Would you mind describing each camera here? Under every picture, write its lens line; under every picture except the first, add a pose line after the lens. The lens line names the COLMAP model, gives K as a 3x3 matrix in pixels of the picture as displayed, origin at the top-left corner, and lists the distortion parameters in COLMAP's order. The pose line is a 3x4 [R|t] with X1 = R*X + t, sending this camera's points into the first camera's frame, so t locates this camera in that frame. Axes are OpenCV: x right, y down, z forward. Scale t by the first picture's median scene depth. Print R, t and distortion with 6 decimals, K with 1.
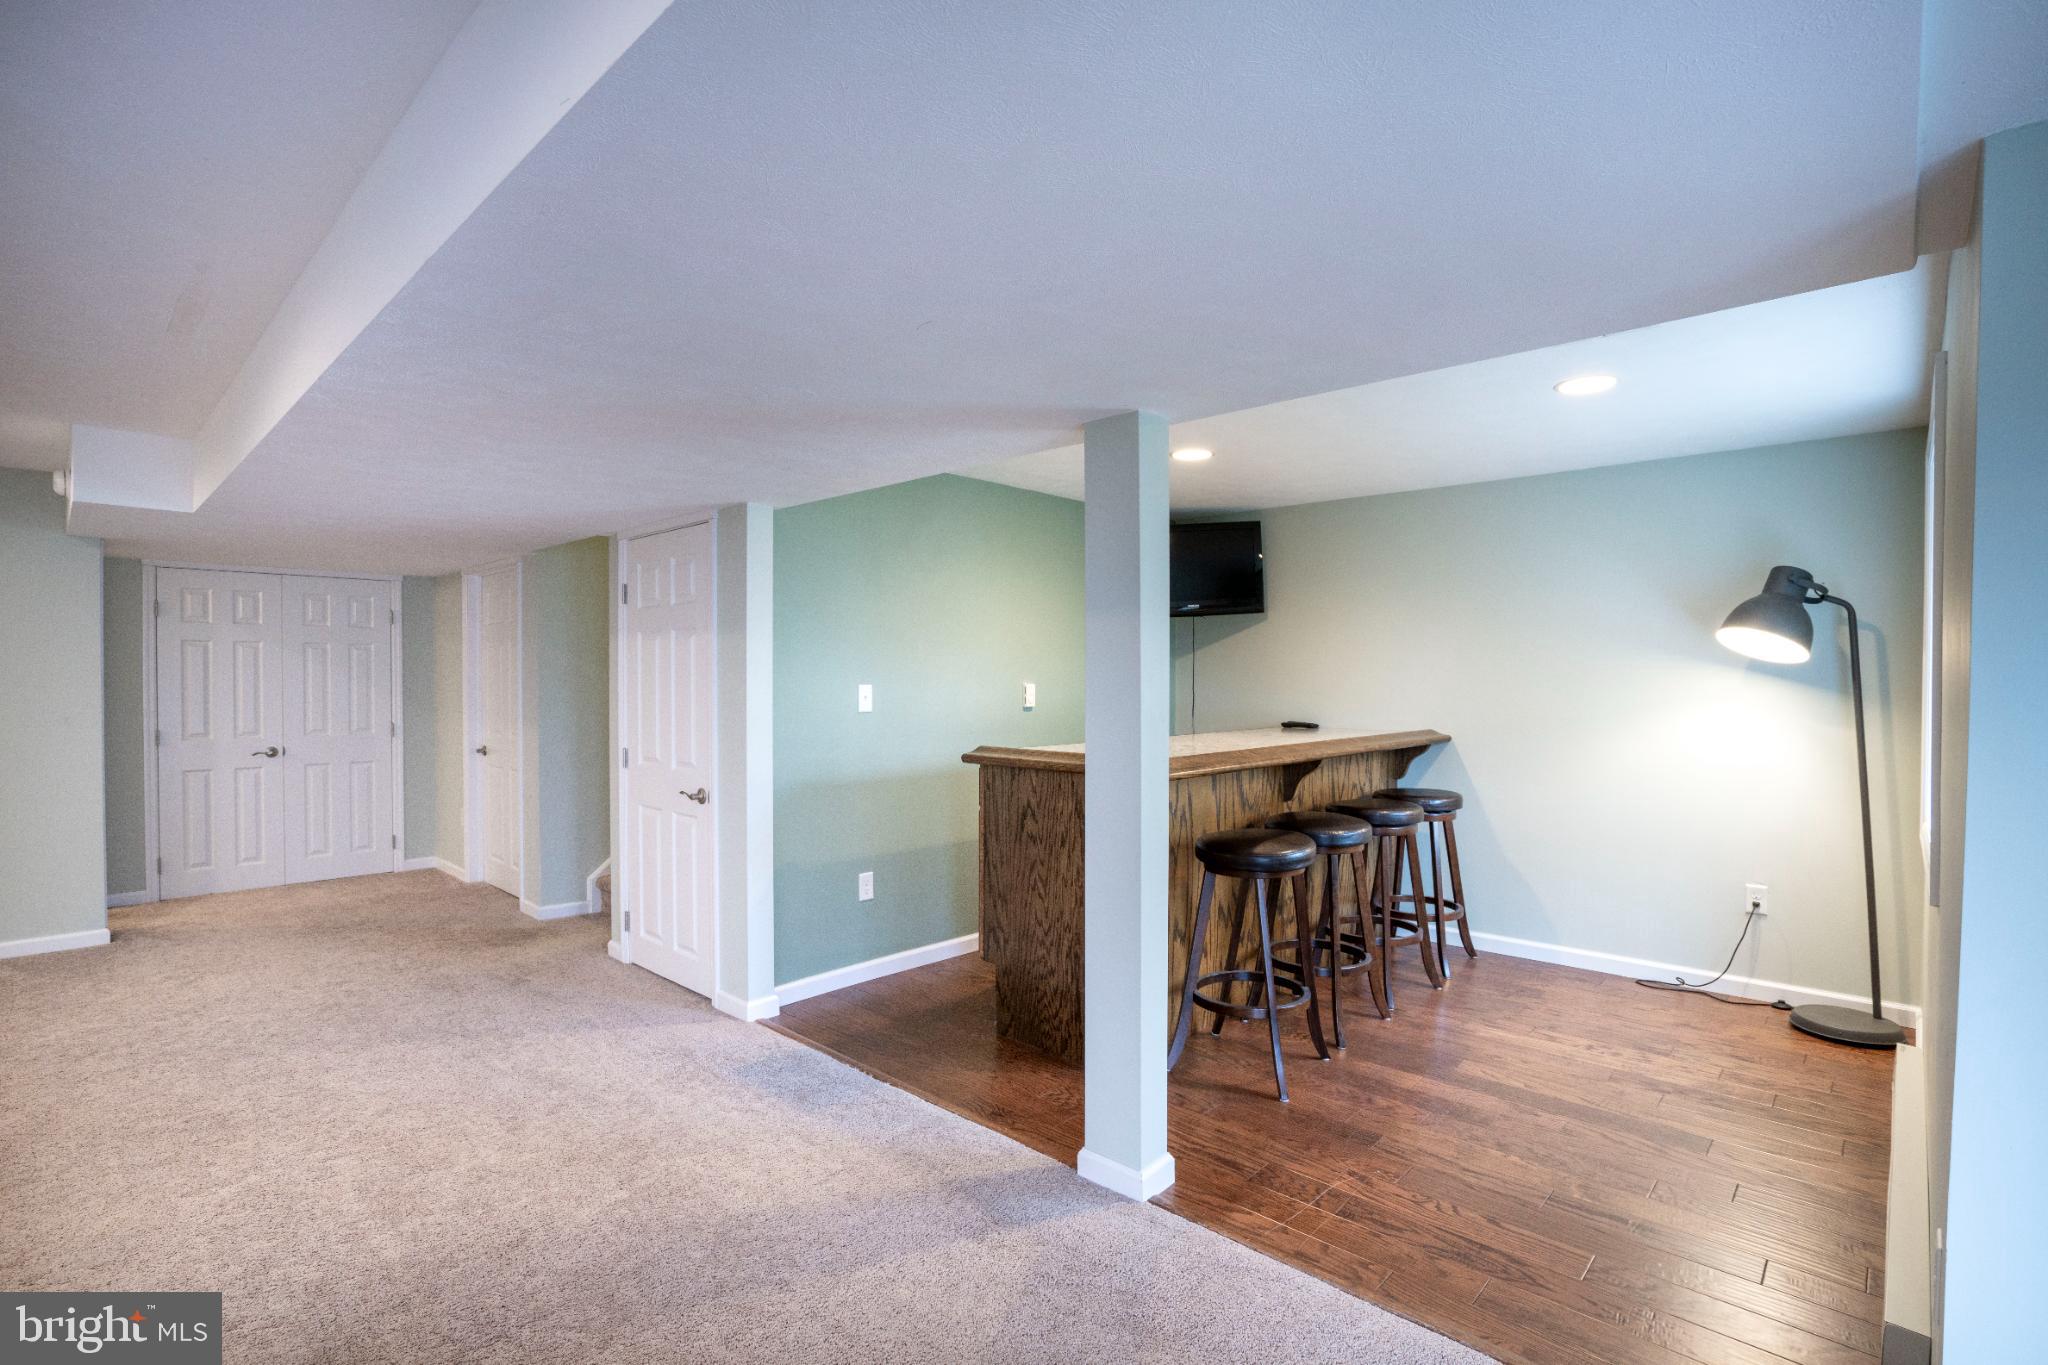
lens RADIAL K [[954.1, 0, 1027.6], [0, 954.1, 687.2], [0, 0, 1]] dist [-0.056009, 0.021074]
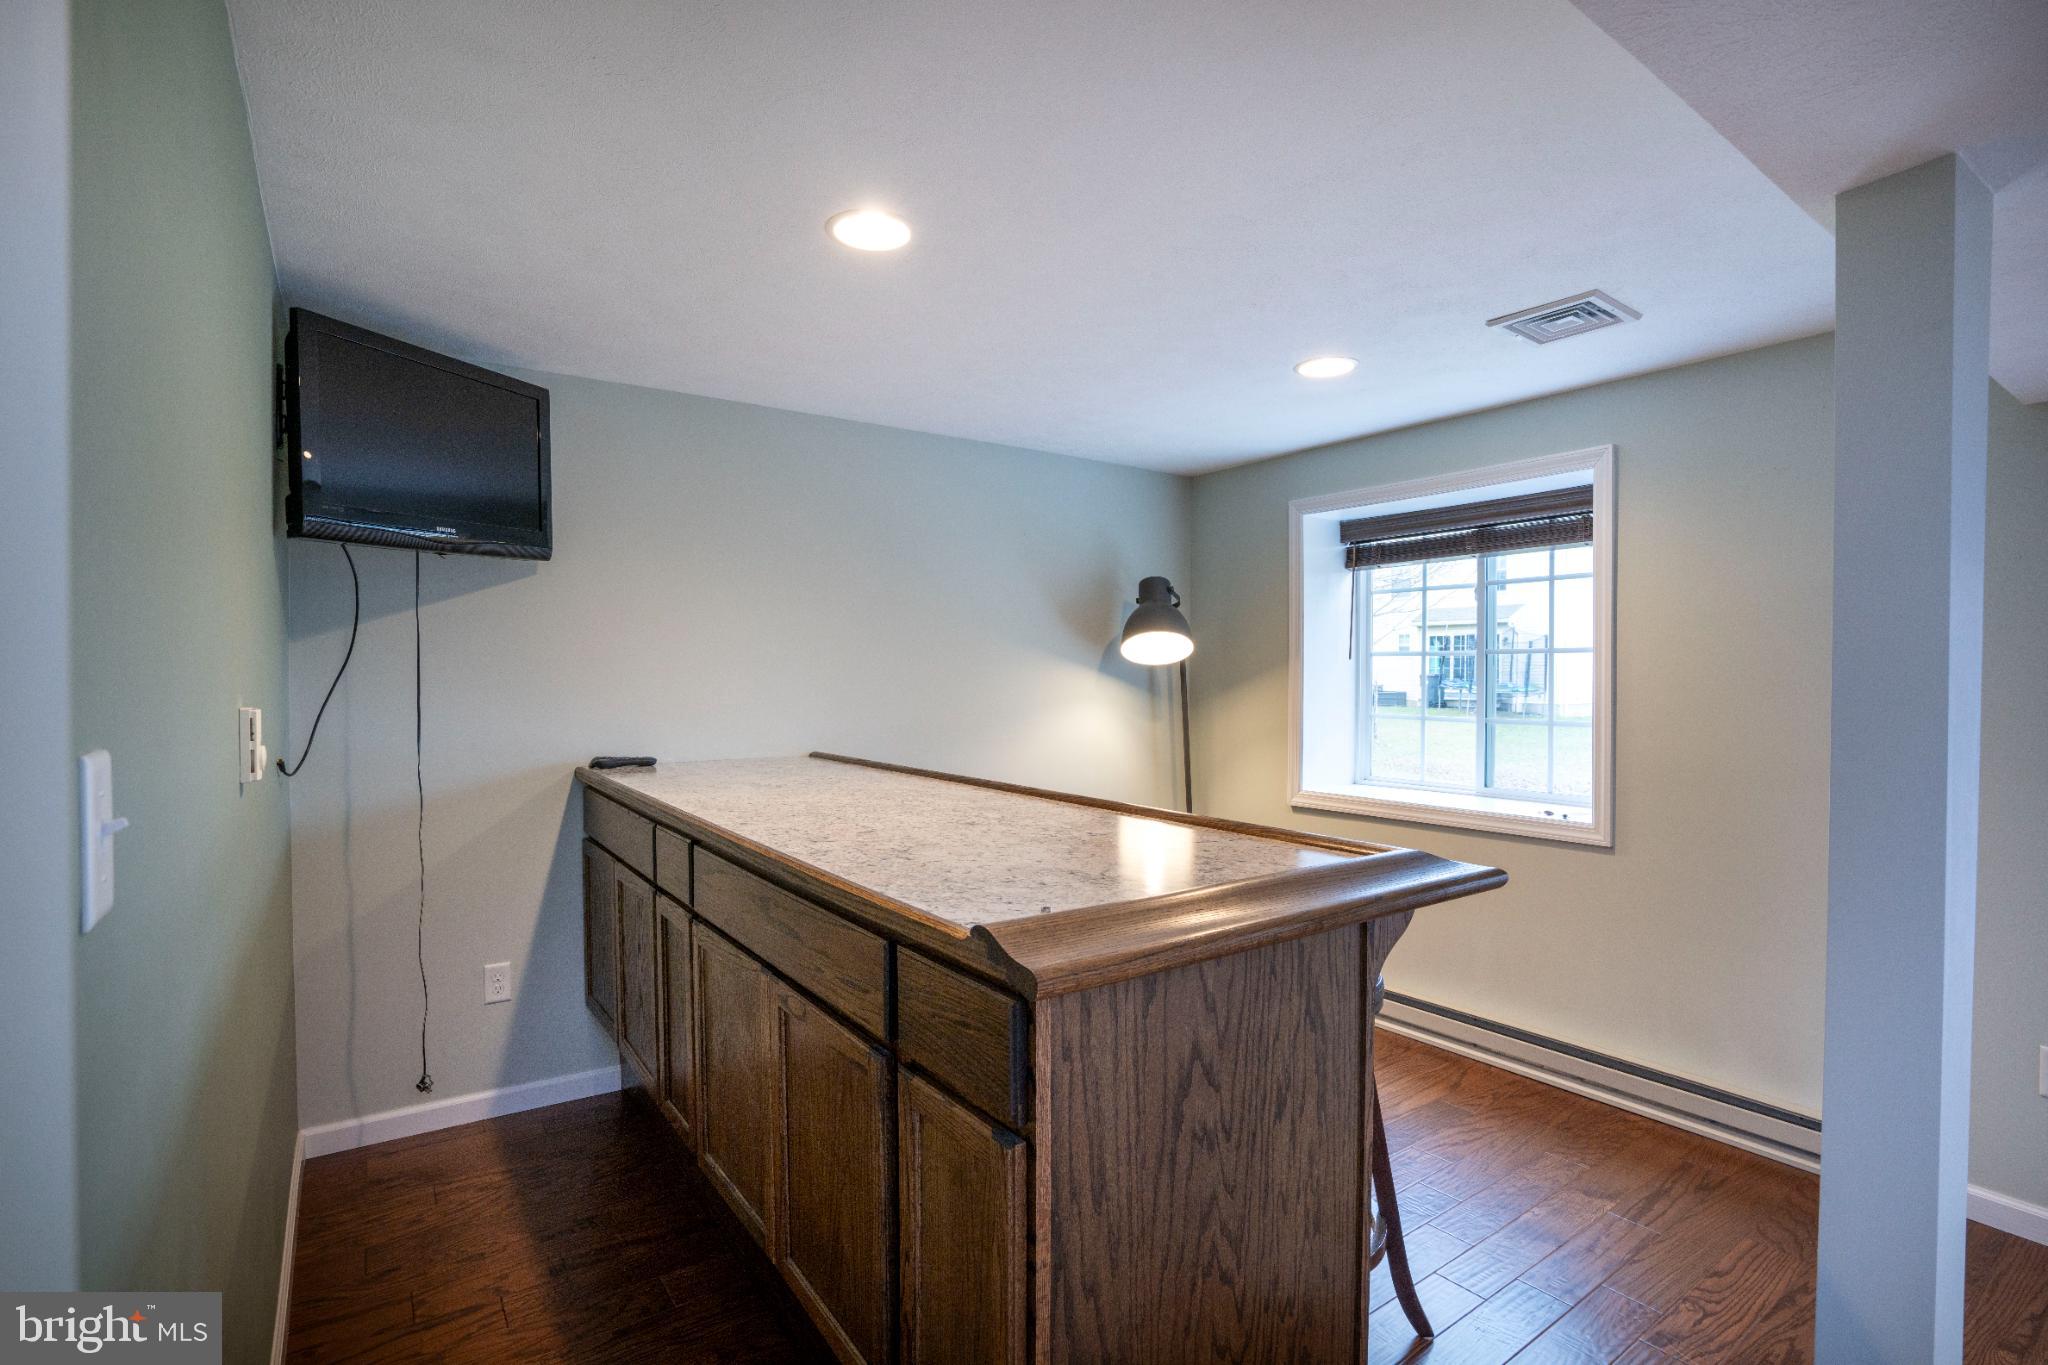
lens RADIAL K [[954.1, 0, 1027.6], [0, 954.1, 685.0], [0, 0, 1]] dist [-0.056009, 0.021074]
pose [[0.199448, -0.011043, 0.979846, -0.344012], [0.006350, 0.999930, 0.009977, -0.015925], [-0.979888, 0.004232, 0.199504, 0.967376]]
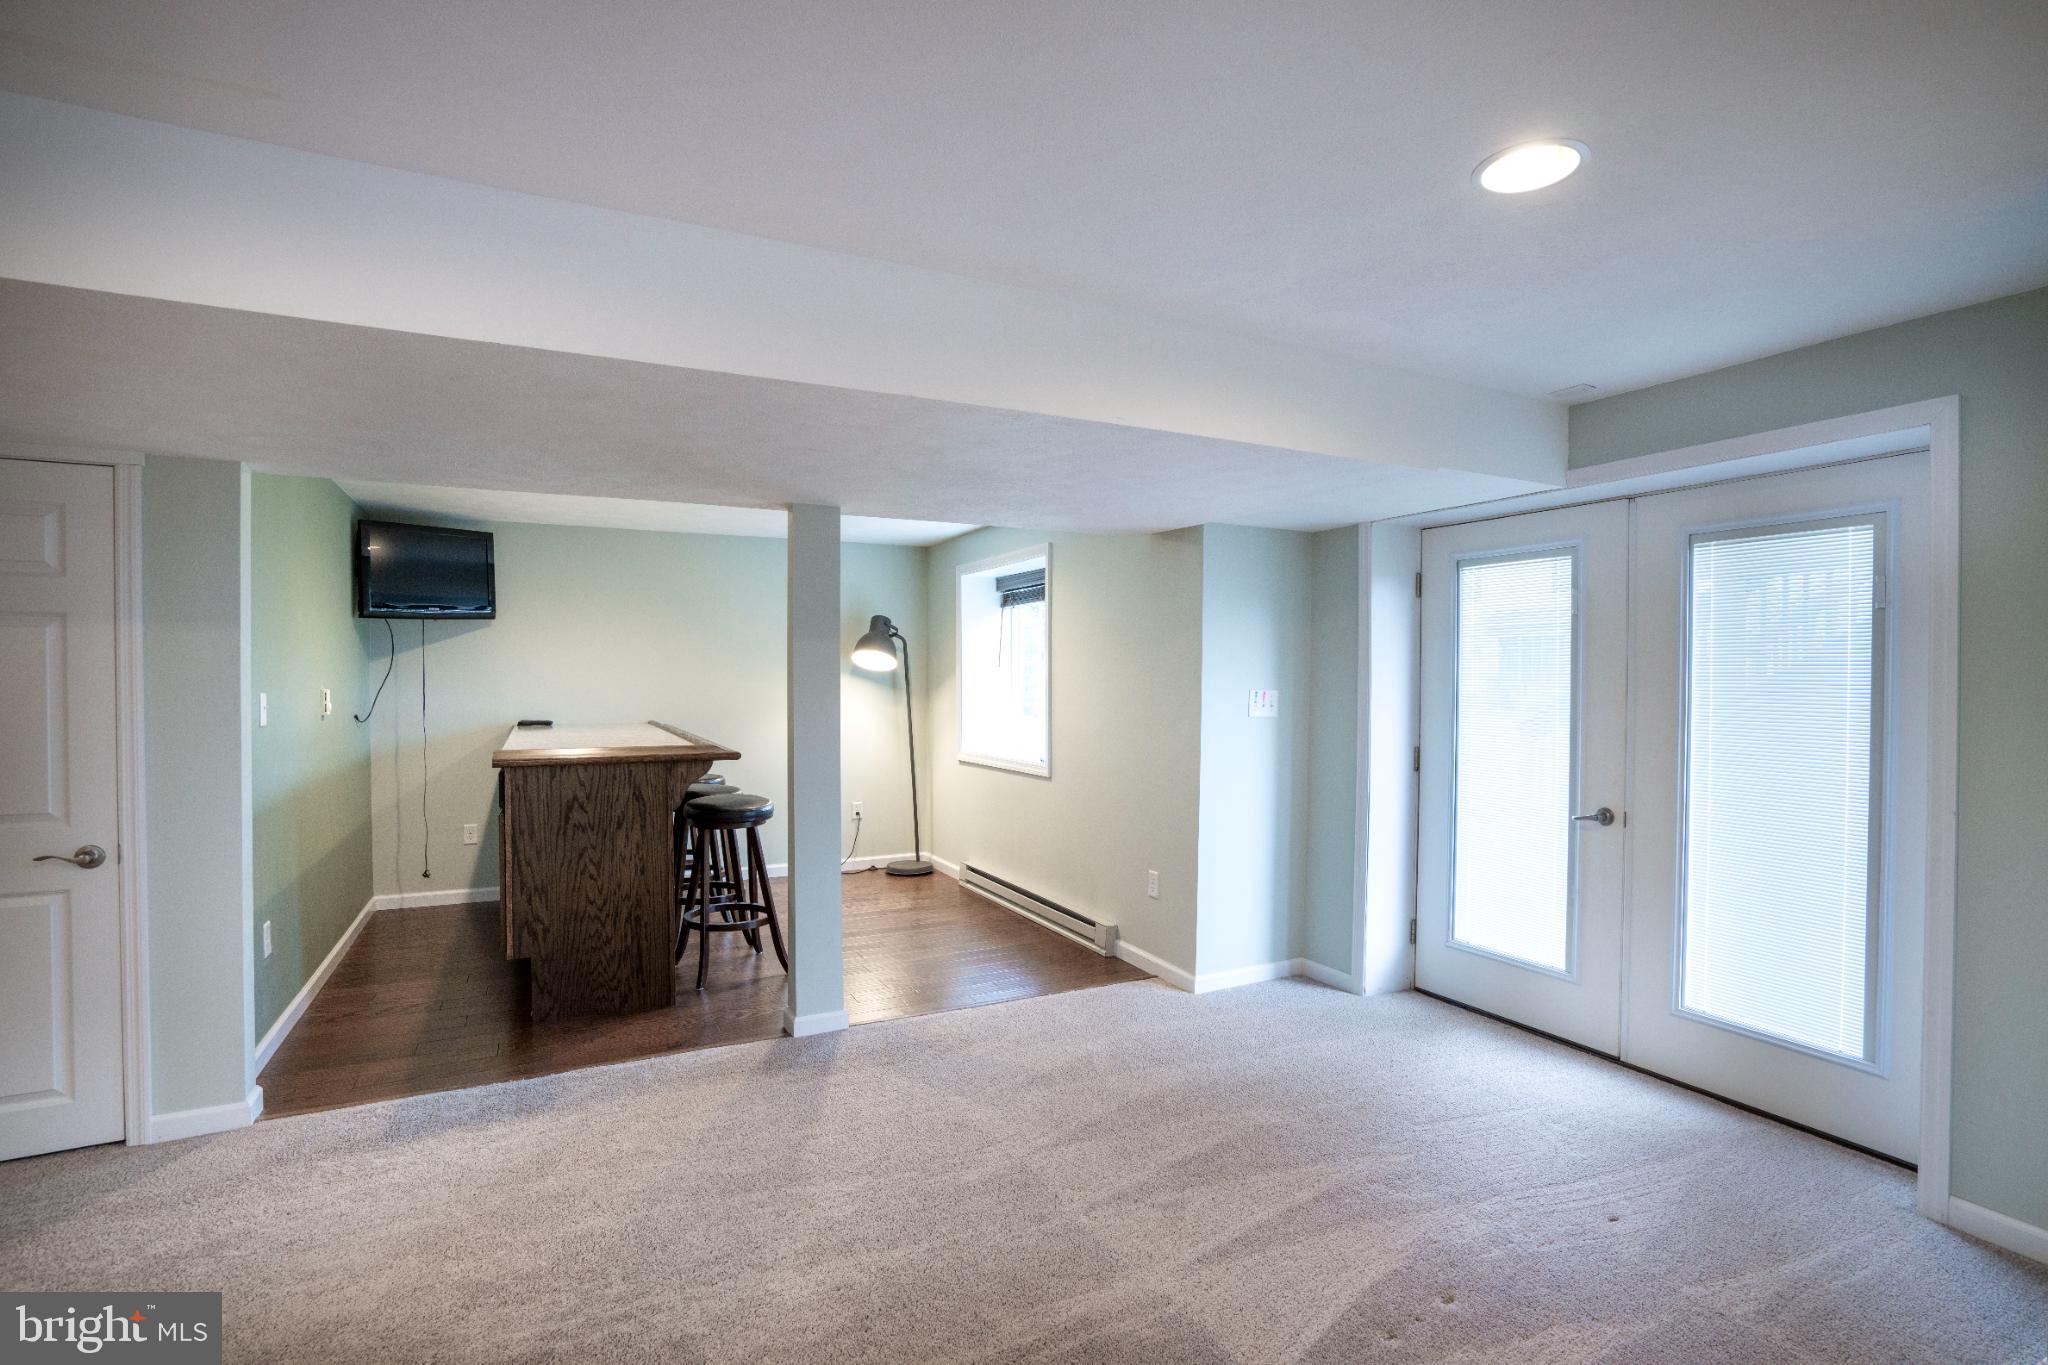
lens RADIAL K [[954.1, 0, 1019.0], [0, 954.1, 689.3], [0, 0, 1]] dist [-0.056009, 0.021074]
pose [[0.346759, -0.013056, 0.937864, -0.820618], [0.008707, 0.999905, 0.010700, -0.009434], [-0.937914, 0.004455, 0.346839, 0.137784]]
